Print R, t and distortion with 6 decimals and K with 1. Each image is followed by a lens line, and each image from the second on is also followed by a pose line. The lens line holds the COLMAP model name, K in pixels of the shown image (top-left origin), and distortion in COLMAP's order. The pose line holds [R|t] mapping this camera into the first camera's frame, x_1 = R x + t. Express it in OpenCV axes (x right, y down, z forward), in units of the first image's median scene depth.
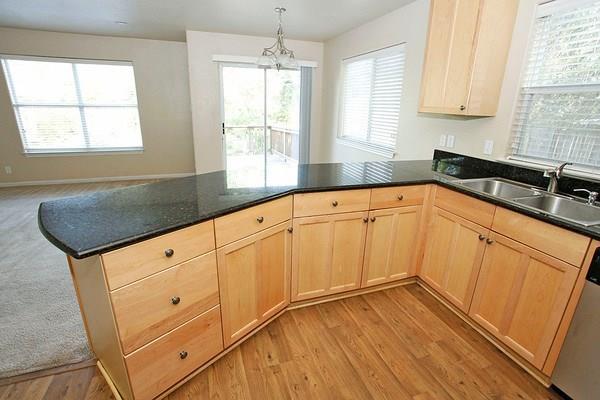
lens RADIAL K [[290.9, 0, 302.0], [0, 290.9, 200.2], [0, 0, 1]] dist [-0.069211, 0.027208]
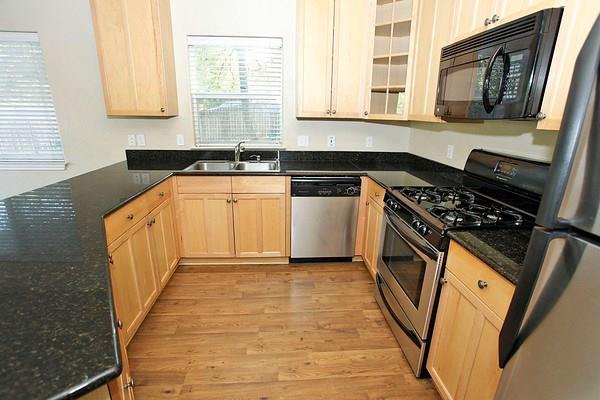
lens RADIAL K [[290.9, 0, 302.0], [0, 290.9, 200.2], [0, 0, 1]] dist [-0.069211, 0.027208]
pose [[0.262883, -0.299316, 0.917226, -0.569136], [0.284381, 0.932467, 0.222784, -0.085510], [-0.921965, 0.202275, 0.330249, 0.170823]]
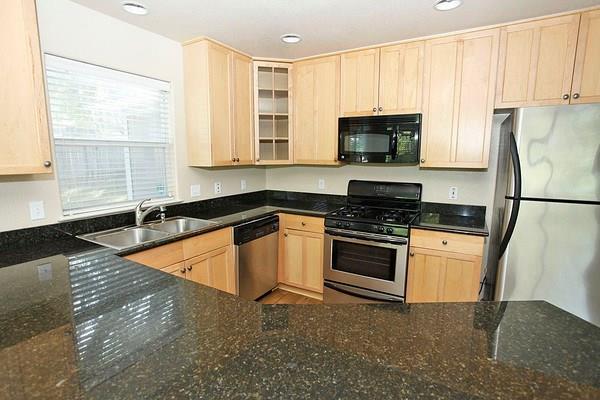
lens RADIAL K [[290.9, 0, 302.0], [0, 290.9, 200.2], [0, 0, 1]] dist [-0.069211, 0.027208]
pose [[-0.642274, -0.141951, 0.753215, -0.481991], [0.215353, 0.909695, 0.355075, -0.412122], [-0.735600, 0.390262, -0.553704, 1.109855]]
